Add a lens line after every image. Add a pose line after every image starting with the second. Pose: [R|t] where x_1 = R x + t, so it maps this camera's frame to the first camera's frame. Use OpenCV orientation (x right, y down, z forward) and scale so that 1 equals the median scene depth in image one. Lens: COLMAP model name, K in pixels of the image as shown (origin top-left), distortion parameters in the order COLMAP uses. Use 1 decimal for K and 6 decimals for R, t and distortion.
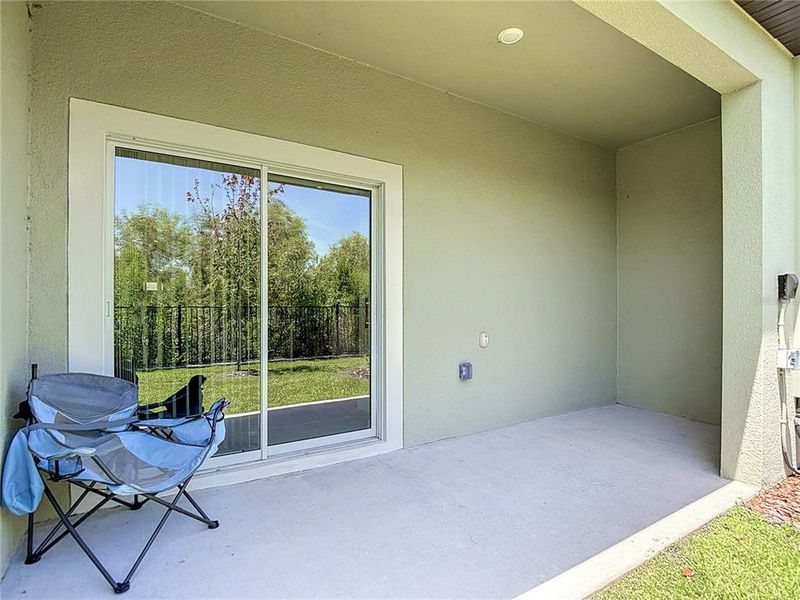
lens RADIAL K [[429.3, 0, 400.2], [0, 429.3, 303.0], [0, 0, 1]] dist [0.003659, -0.004107]
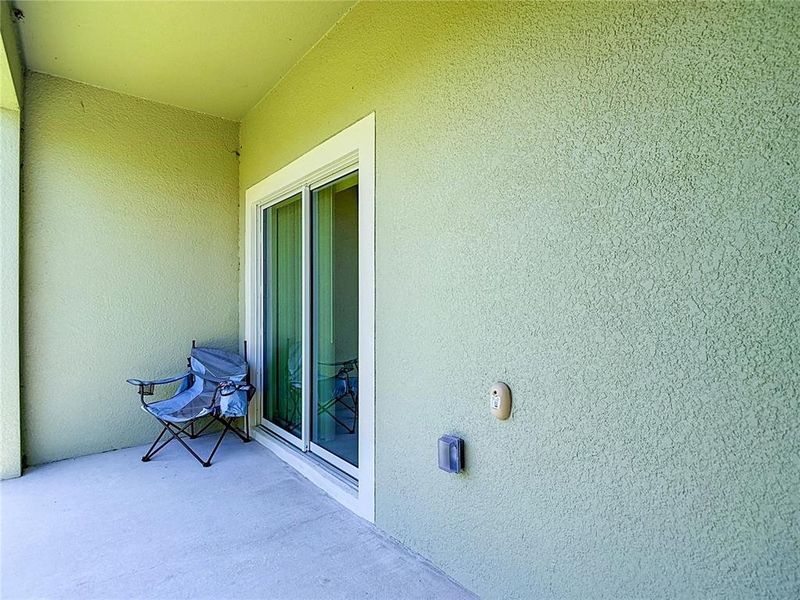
lens RADIAL K [[437.7, 0, 402.6], [0, 437.7, 303.5], [0, 0, 1]] dist [-0.002599, -0.001601]
pose [[0.087126, -0.001735, -0.996196, 0.744162], [0.005988, 0.999981, -0.001217, -0.014031], [0.996179, -0.005859, 0.087134, 1.036654]]
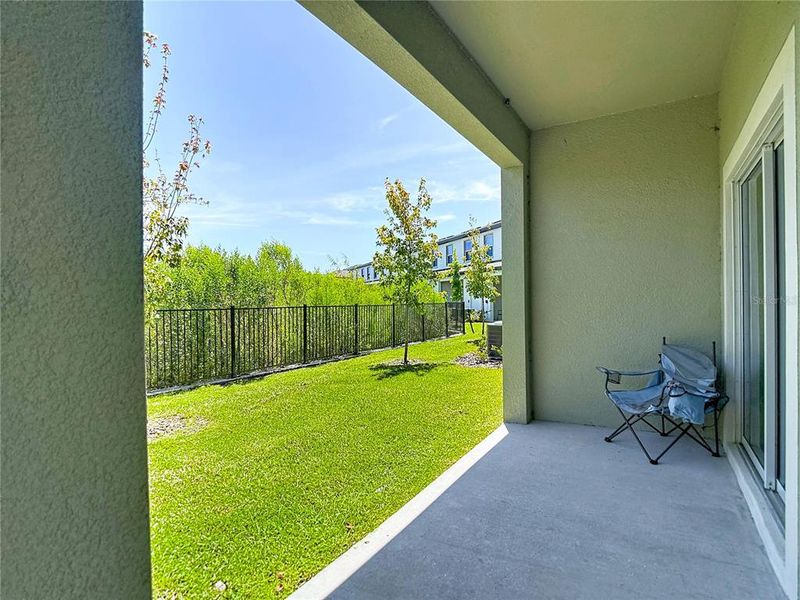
lens RADIAL K [[437.7, 0, 402.7], [0, 437.7, 300.7], [0, 0, 1]] dist [-0.002599, -0.001601]
pose [[-0.899116, 0.008189, -0.437634, 0.649406], [0.013079, 0.999881, -0.008162, -0.015262], [0.437516, -0.013062, -0.899116, 1.320555]]
